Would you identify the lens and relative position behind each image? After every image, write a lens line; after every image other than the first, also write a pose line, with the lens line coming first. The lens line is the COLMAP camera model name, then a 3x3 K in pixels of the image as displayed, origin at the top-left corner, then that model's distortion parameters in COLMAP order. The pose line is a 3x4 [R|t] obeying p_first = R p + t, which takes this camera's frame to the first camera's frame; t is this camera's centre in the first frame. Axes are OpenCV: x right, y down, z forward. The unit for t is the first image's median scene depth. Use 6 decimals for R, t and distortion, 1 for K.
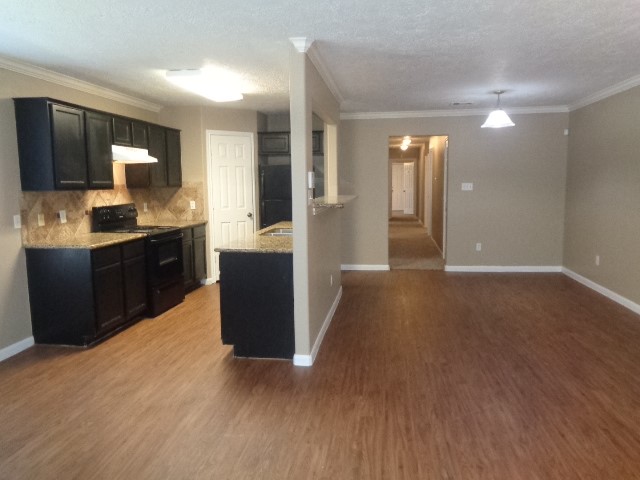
lens RADIAL K [[486.1, 0, 319.6], [0, 486.1, 239.8], [0, 0, 1]] dist [-0.027177, 0.013946]
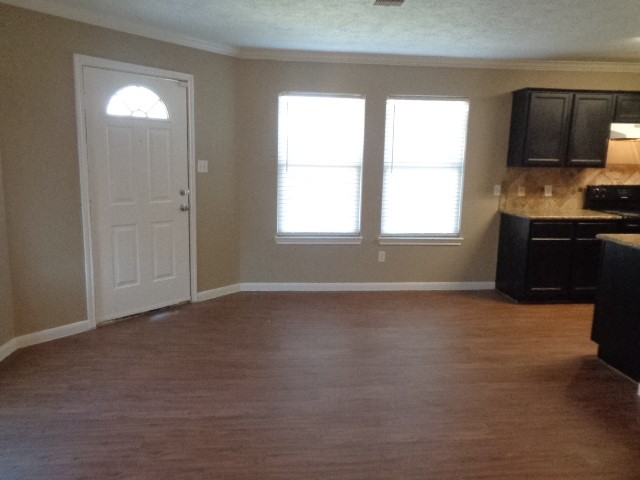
lens RADIAL K [[486.1, 0, 318.6], [0, 486.1, 241.2], [0, 0, 1]] dist [-0.027177, 0.013946]
pose [[0.206640, 0.176647, -0.962339, 0.482842], [-0.127884, 0.980006, 0.152430, -0.037247], [0.970023, 0.091570, 0.225099, 0.242059]]
